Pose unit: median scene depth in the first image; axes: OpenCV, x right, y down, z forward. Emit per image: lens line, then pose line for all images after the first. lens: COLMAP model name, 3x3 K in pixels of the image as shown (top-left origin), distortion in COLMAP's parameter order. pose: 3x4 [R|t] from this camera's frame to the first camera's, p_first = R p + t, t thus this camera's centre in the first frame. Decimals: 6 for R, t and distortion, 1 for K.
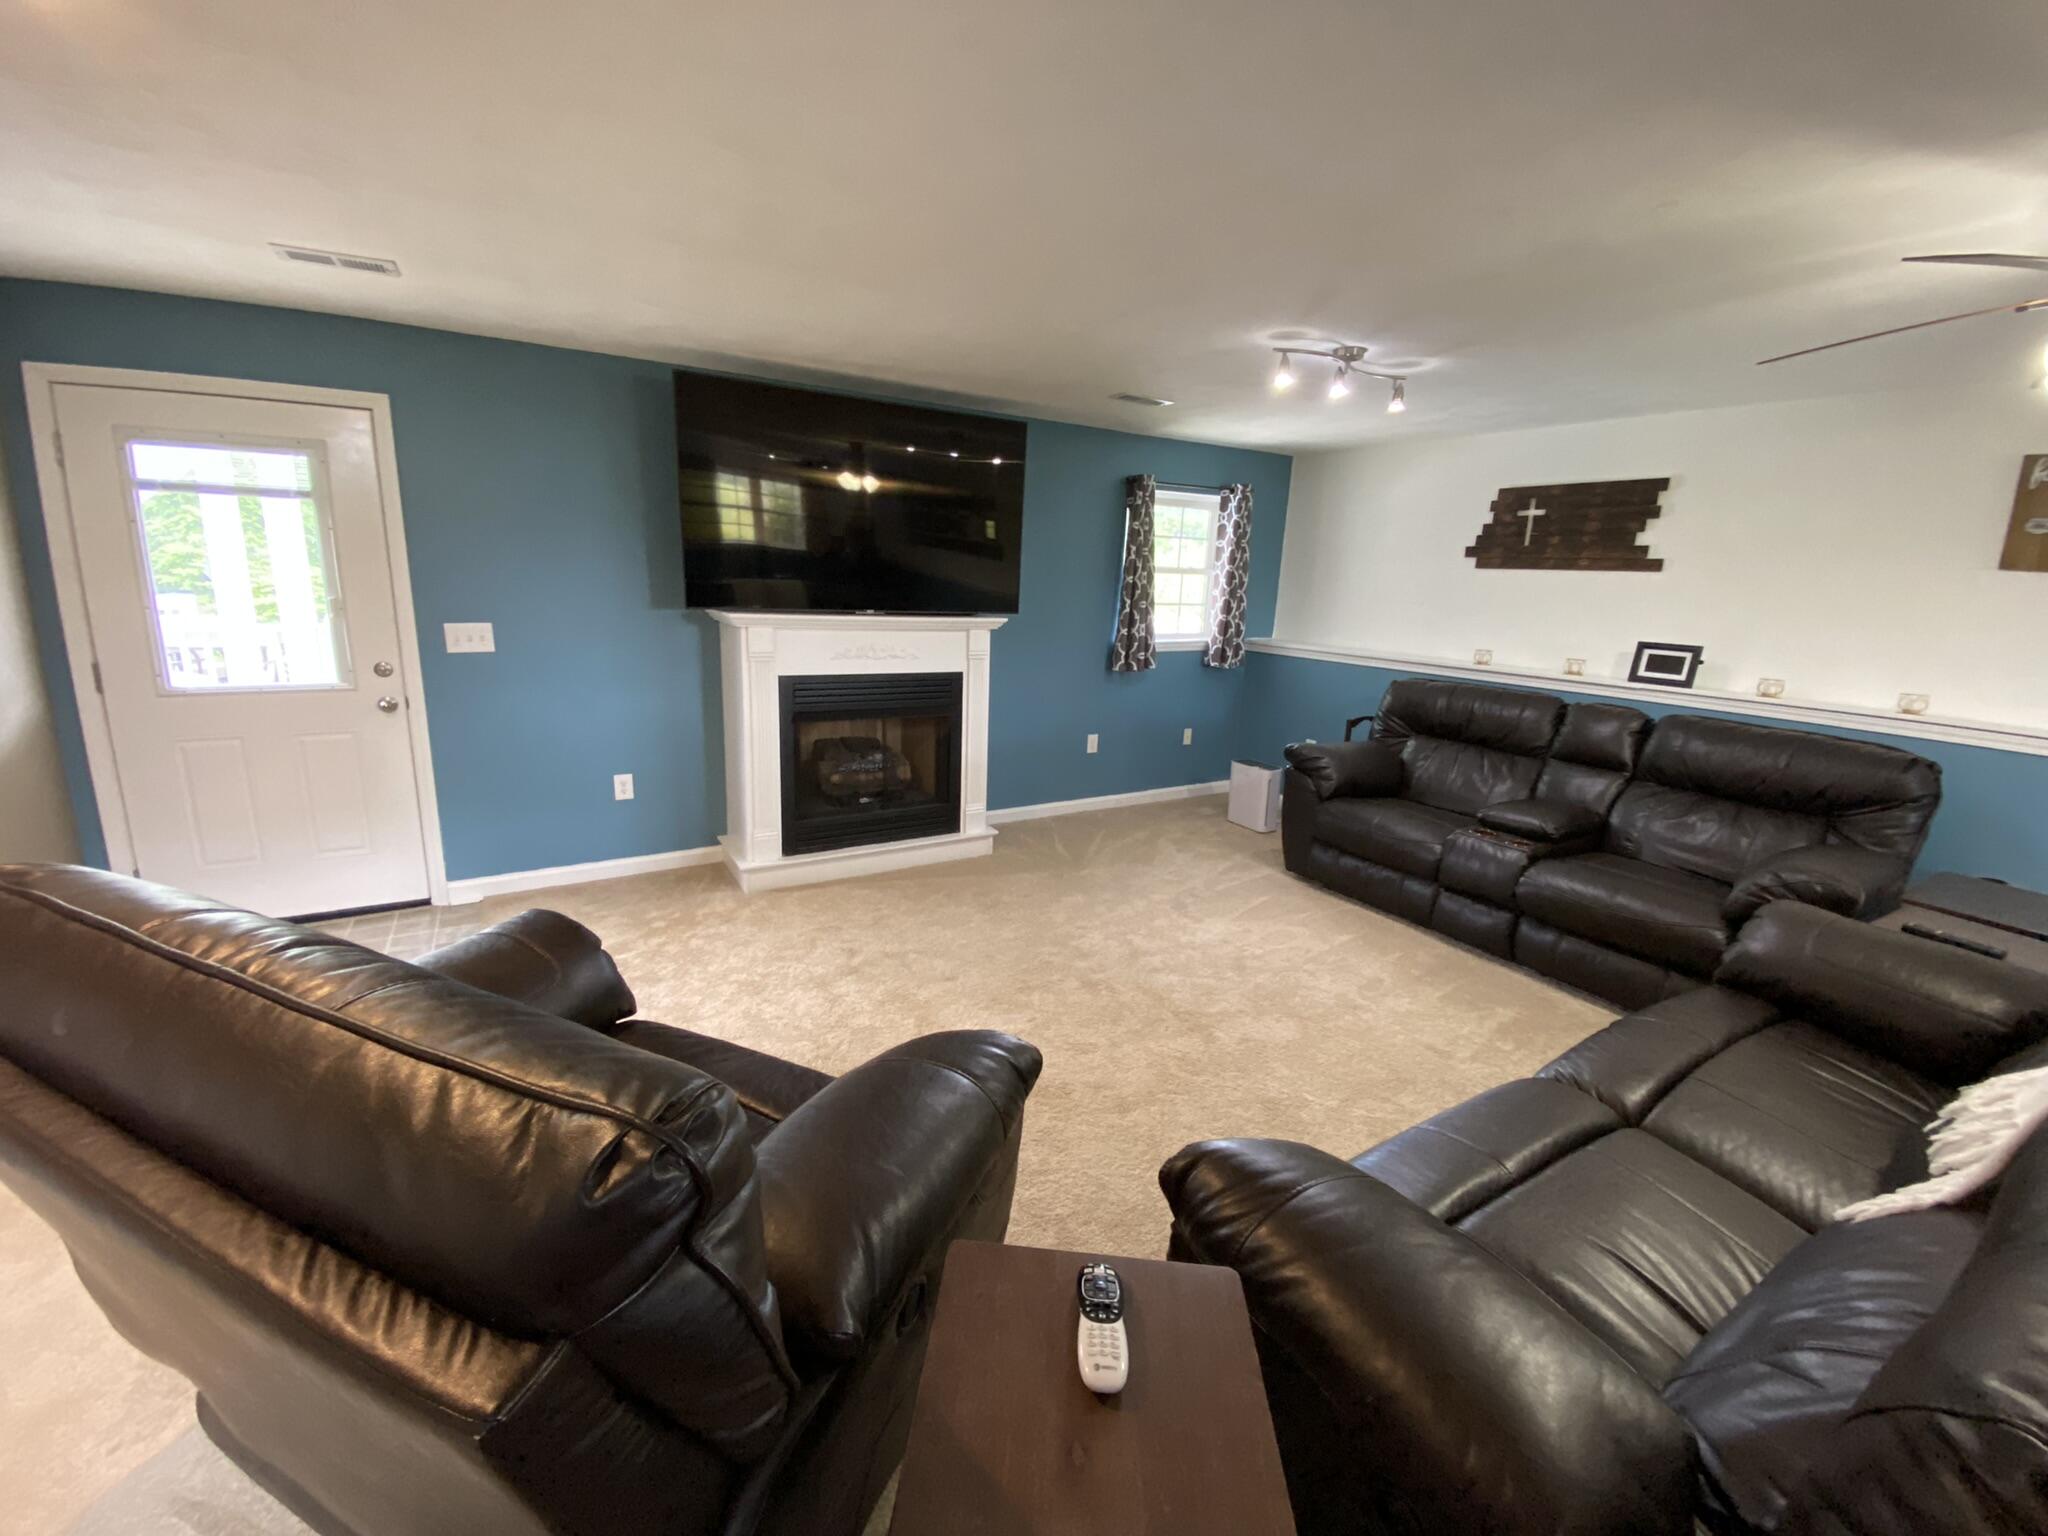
lens RADIAL K [[824.2, 0, 1020.5], [0, 824.2, 768.0], [0, 0, 1]] dist [0.043977, -0.031860]
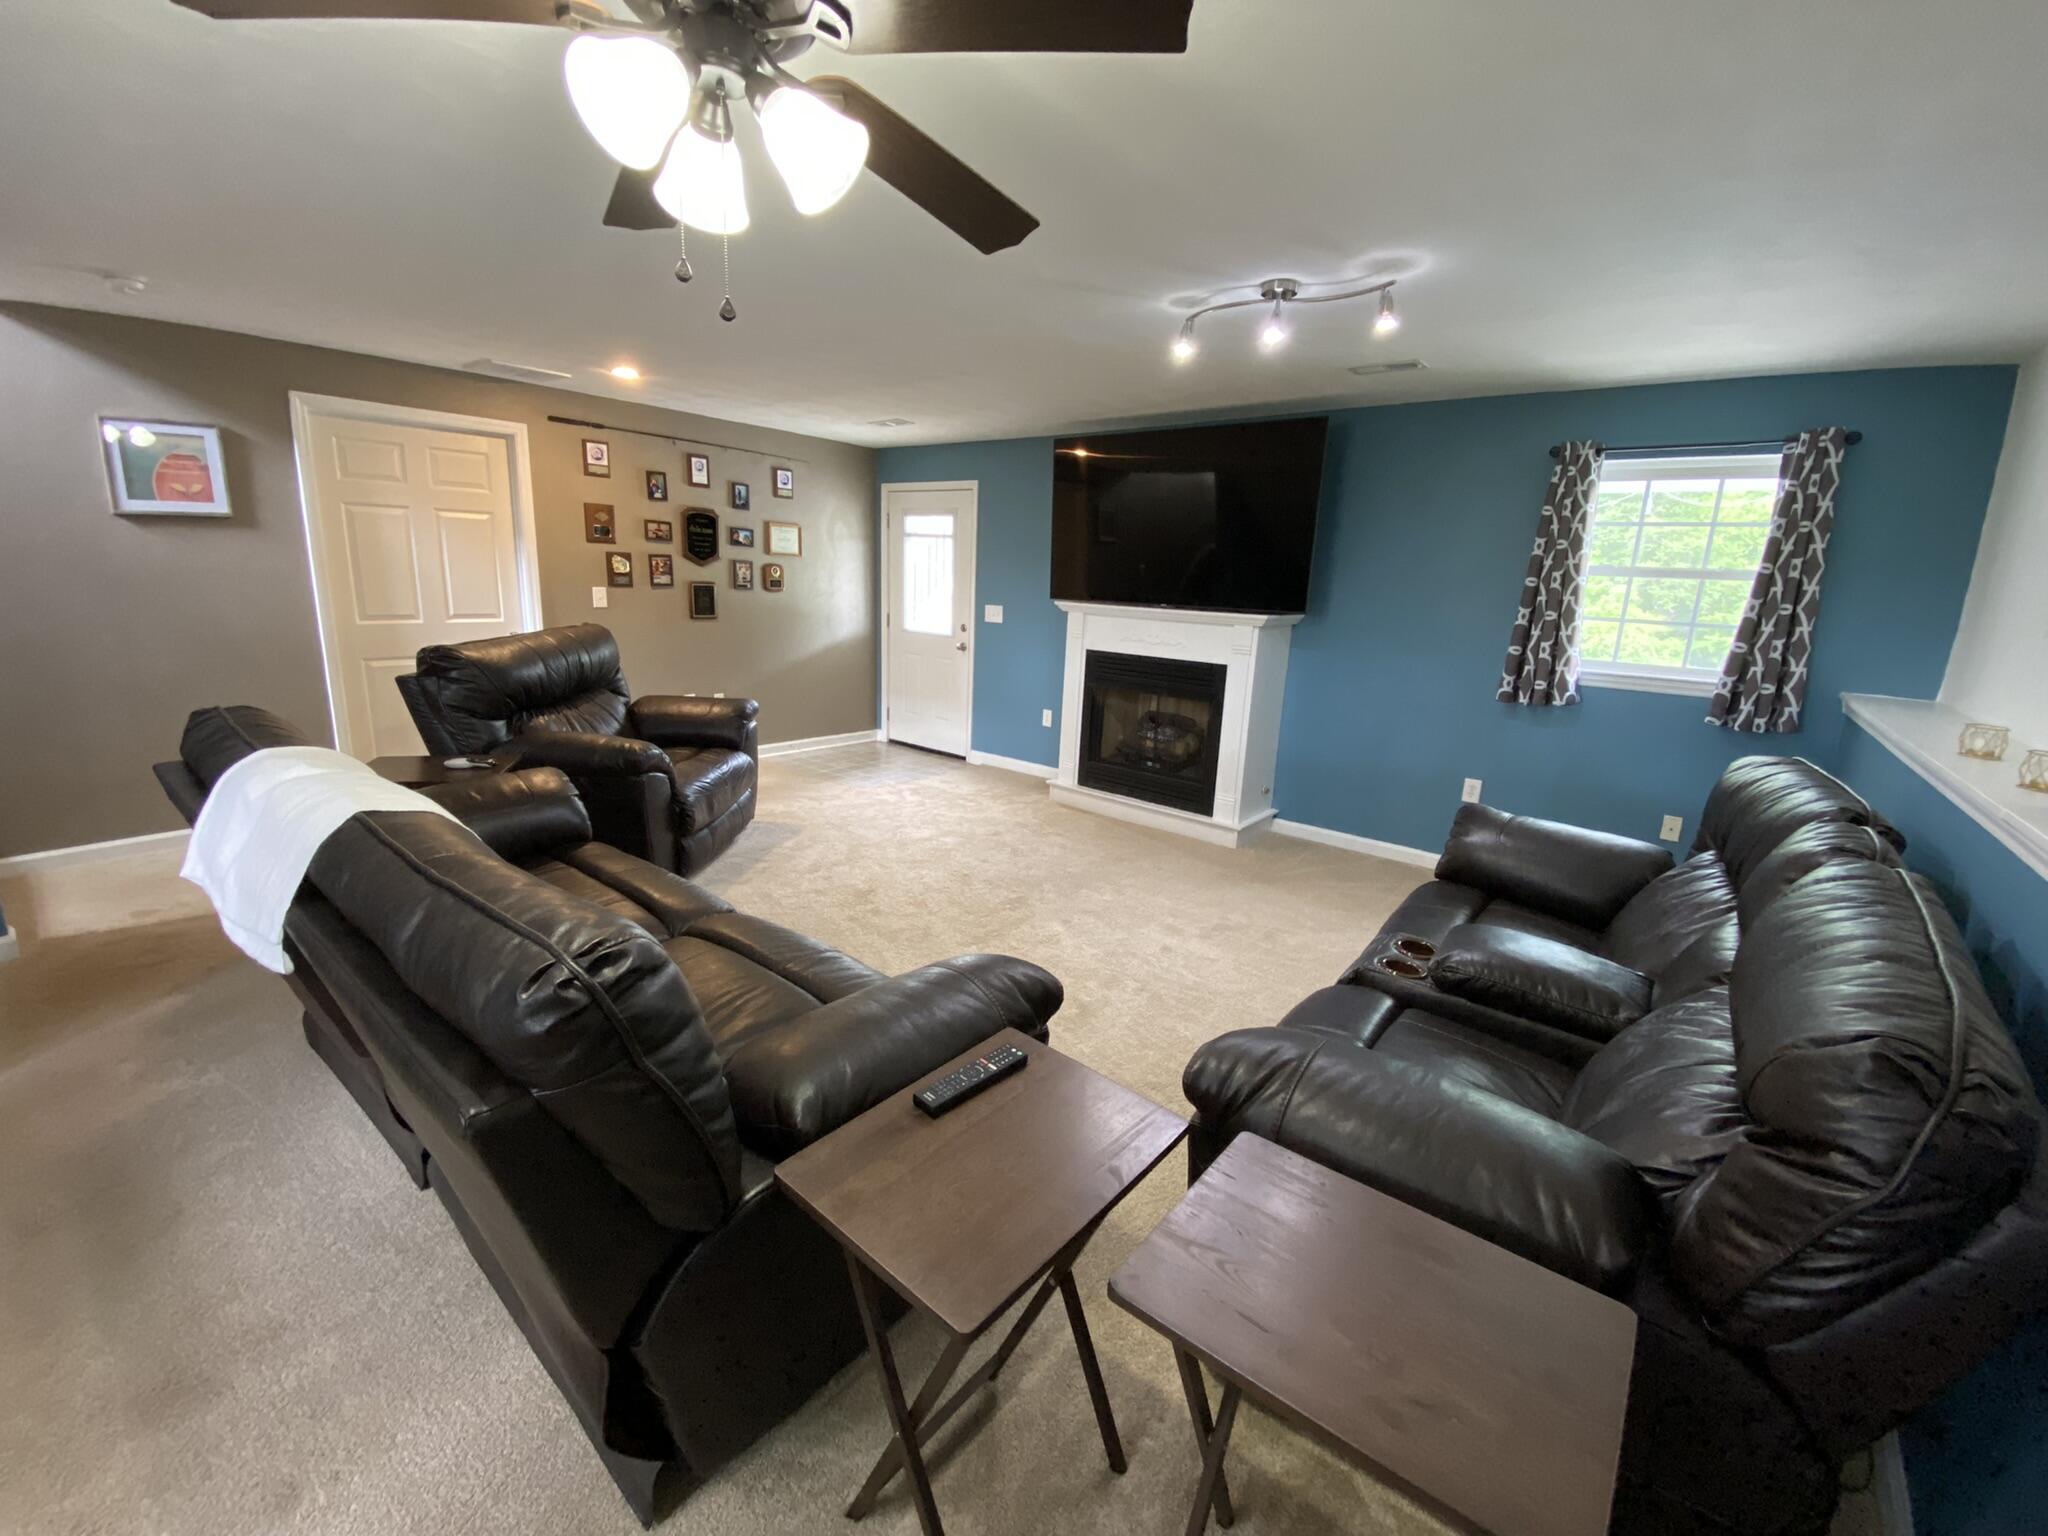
lens RADIAL K [[824.2, 0, 1020.5], [0, 824.2, 768.0], [0, 0, 1]] dist [0.043977, -0.031860]
pose [[0.332811, 0.195316, -0.922544, 0.892736], [-0.246550, 0.962308, 0.114791, -0.048033], [0.910192, 0.189250, 0.368422, 0.412004]]
